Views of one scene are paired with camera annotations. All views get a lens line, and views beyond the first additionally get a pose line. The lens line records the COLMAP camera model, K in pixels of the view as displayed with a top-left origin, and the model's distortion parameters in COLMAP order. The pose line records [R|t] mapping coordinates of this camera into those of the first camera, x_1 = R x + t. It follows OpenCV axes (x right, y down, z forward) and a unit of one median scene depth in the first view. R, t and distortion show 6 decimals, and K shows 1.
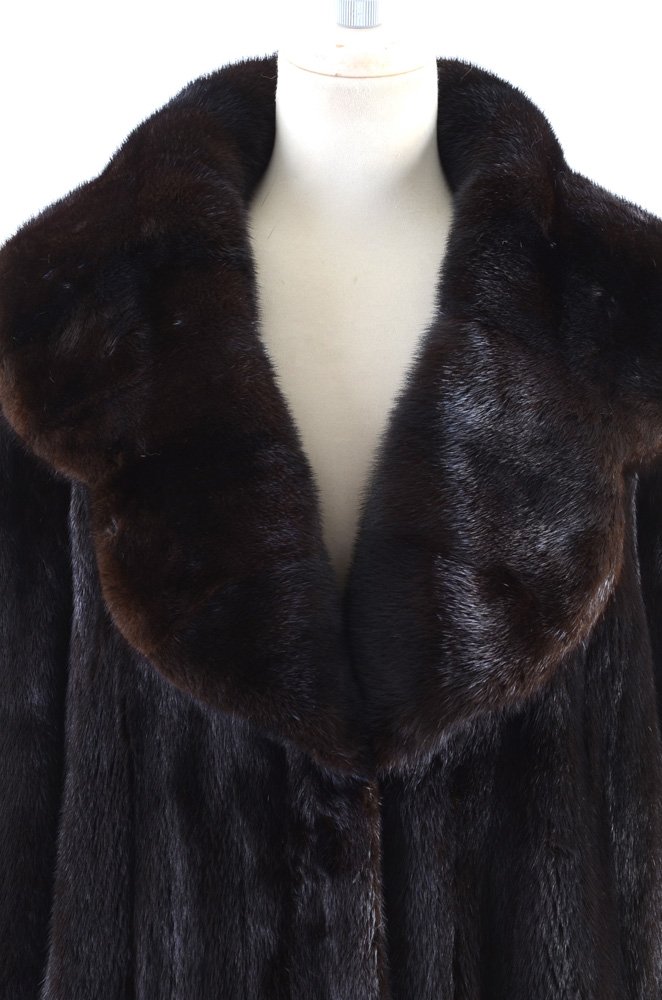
lens RADIAL K [[2901.0, 0, 328.2], [0, 2901.0, 502.1], [0, 0, 1]] dist [0.799089, 0.000000]
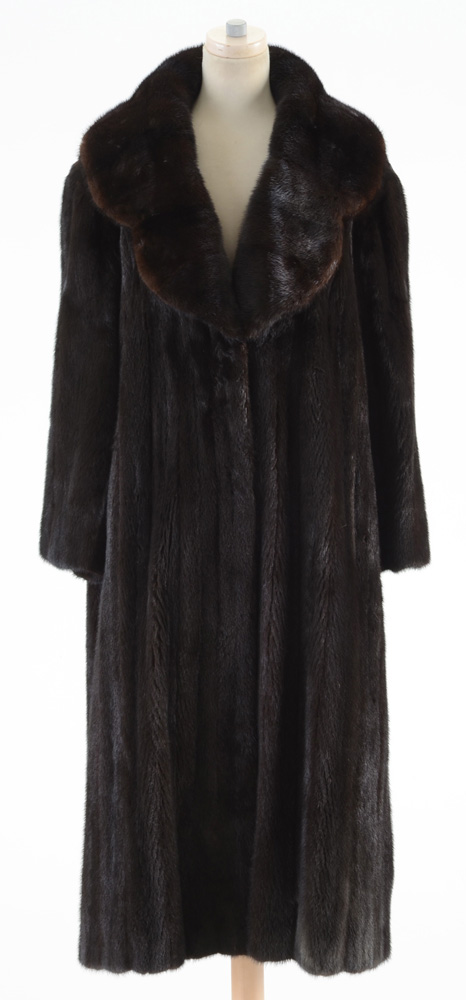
lens RADIAL K [[3319.1, 0, 221.6], [0, 3319.1, 525.6], [0, 0, 1]] dist [0.889470, 0.000000]
pose [[0.999929, -0.011358, -0.003714, 0.004249], [0.011520, 0.998825, 0.047081, 0.115869], [0.003175, -0.047120, 0.998884, -1.888647]]
